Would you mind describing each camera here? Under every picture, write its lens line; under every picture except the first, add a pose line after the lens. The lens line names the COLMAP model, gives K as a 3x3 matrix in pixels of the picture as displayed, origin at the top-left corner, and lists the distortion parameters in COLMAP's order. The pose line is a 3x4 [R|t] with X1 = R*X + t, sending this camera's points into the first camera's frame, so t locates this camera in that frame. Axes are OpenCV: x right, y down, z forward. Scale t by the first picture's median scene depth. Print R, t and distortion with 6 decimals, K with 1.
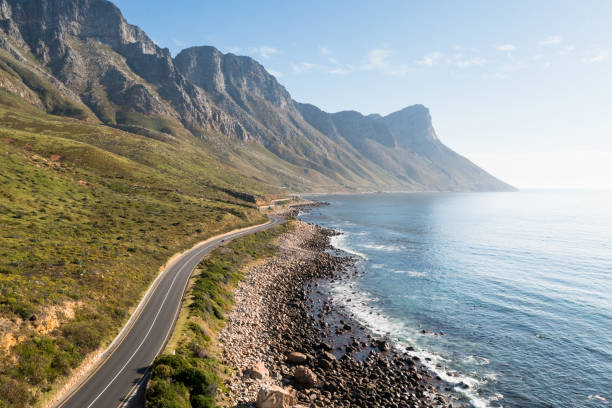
lens RADIAL K [[491.6, 0, 308.6], [0, 491.6, 204.1], [0, 0, 1]] dist [-0.006547, -0.007674]
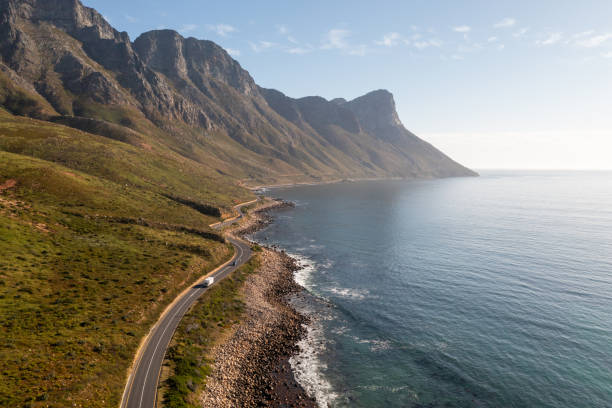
lens RADIAL K [[491.6, 0, 308.9], [0, 491.6, 204.5], [0, 0, 1]] dist [-0.006547, -0.007674]
pose [[0.997450, -0.009557, 0.070726, 0.000038], [0.006664, 0.999136, 0.041026, -0.019085], [-0.071057, -0.040450, 0.996652, -0.000861]]
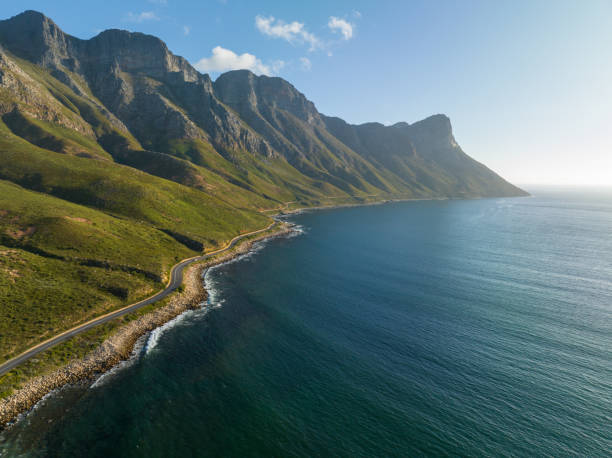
lens RADIAL K [[439.0, 0, 305.8], [0, 439.0, 227.8], [0, 0, 1]] dist [-0.041670, 0.014841]
pose [[0.993199, 0.014756, -0.115489, 0.081274], [-0.006178, 0.997218, 0.074279, -0.041837], [0.116264, -0.073061, 0.990528, -0.020603]]
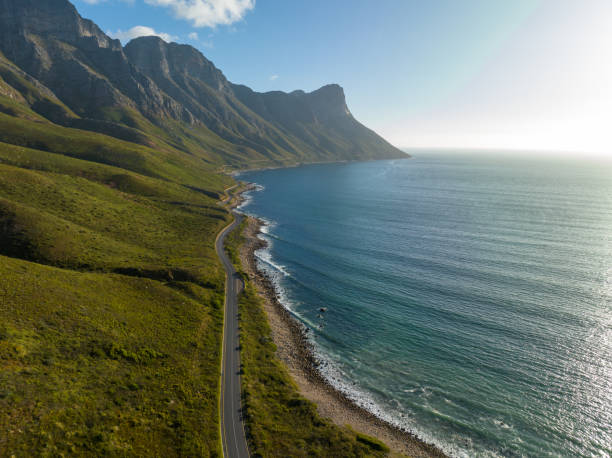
lens RADIAL K [[439.0, 0, 308.0], [0, 439.0, 228.5], [0, 0, 1]] dist [-0.041670, 0.014841]
pose [[0.989147, -0.031101, 0.143602, -0.007781], [0.008770, 0.988096, 0.153588, -0.037310], [-0.146669, -0.150661, 0.977645, -0.156284]]
